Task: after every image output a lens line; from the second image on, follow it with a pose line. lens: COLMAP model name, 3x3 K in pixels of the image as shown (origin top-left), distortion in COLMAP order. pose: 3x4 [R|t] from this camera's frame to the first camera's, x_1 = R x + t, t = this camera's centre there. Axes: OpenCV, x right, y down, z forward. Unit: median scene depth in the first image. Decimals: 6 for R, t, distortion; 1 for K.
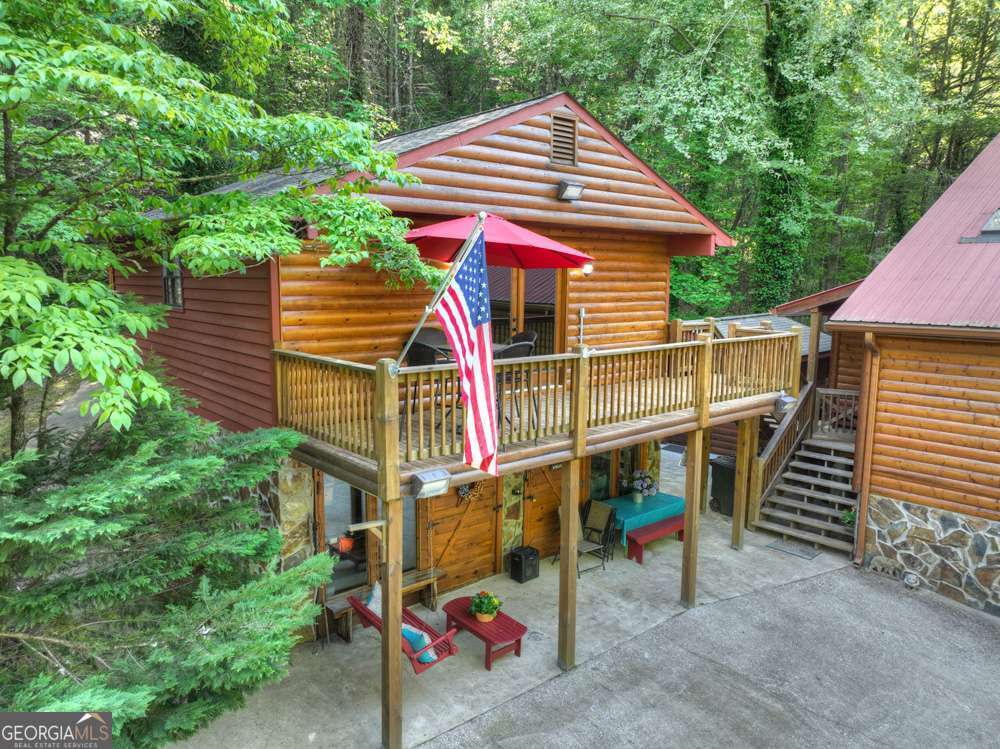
lens RADIAL K [[700.2, 0, 501.5], [0, 700.2, 373.9], [0, 0, 1]] dist [-0.001062, 0.017827]
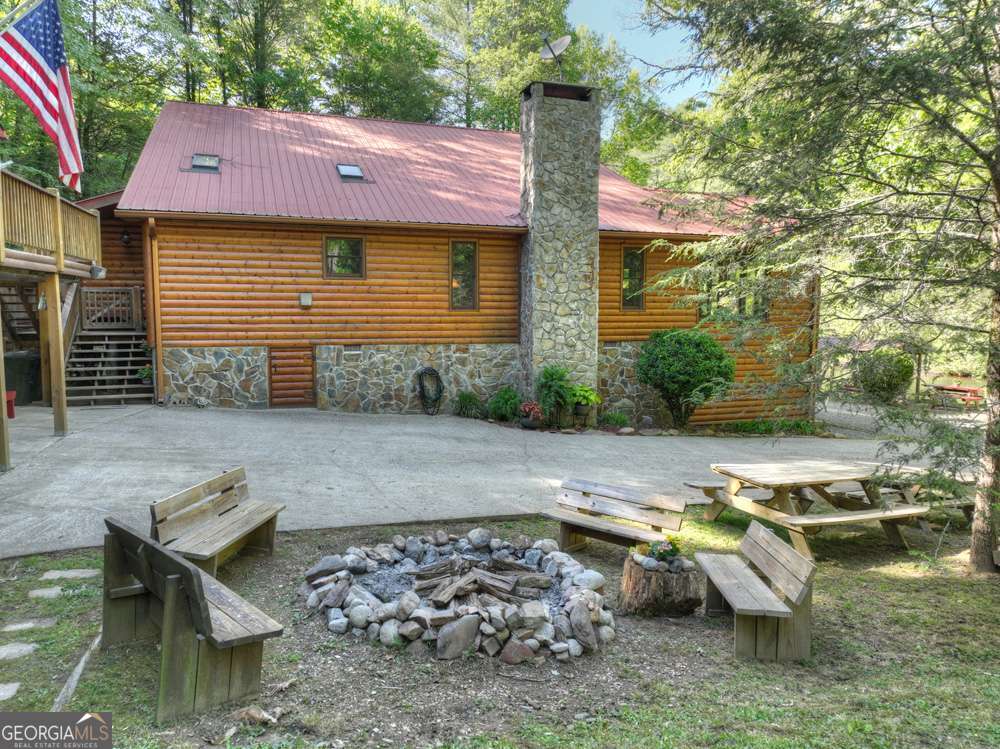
lens RADIAL K [[700.2, 0, 500.3], [0, 700.2, 376.3], [0, 0, 1]] dist [-0.001062, 0.017827]
pose [[0.392136, -0.094040, 0.915088, -0.461614], [0.121885, 0.991302, 0.049642, 0.255714], [-0.911797, 0.092069, 0.400187, -0.098281]]
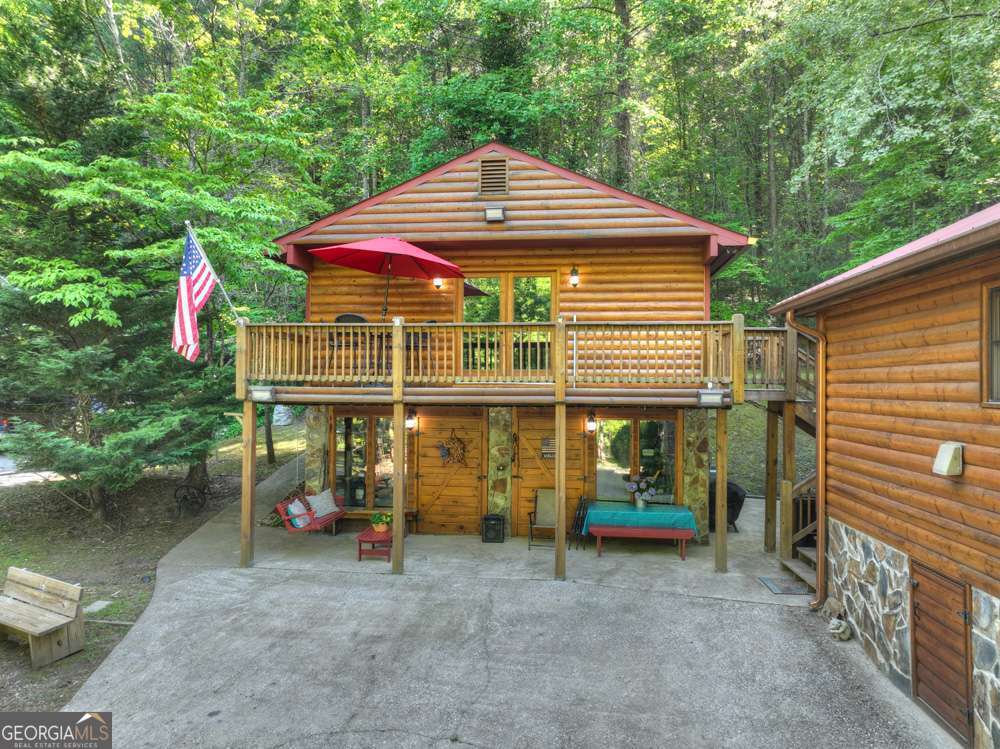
lens RADIAL K [[700.2, 0, 508.0], [0, 700.2, 377.1], [0, 0, 1]] dist [-0.001062, 0.017827]
pose [[0.676023, -0.015749, -0.736712, 0.925290], [-0.102101, 0.988126, -0.114814, 0.152978], [0.729773, 0.152835, 0.666388, 0.195388]]
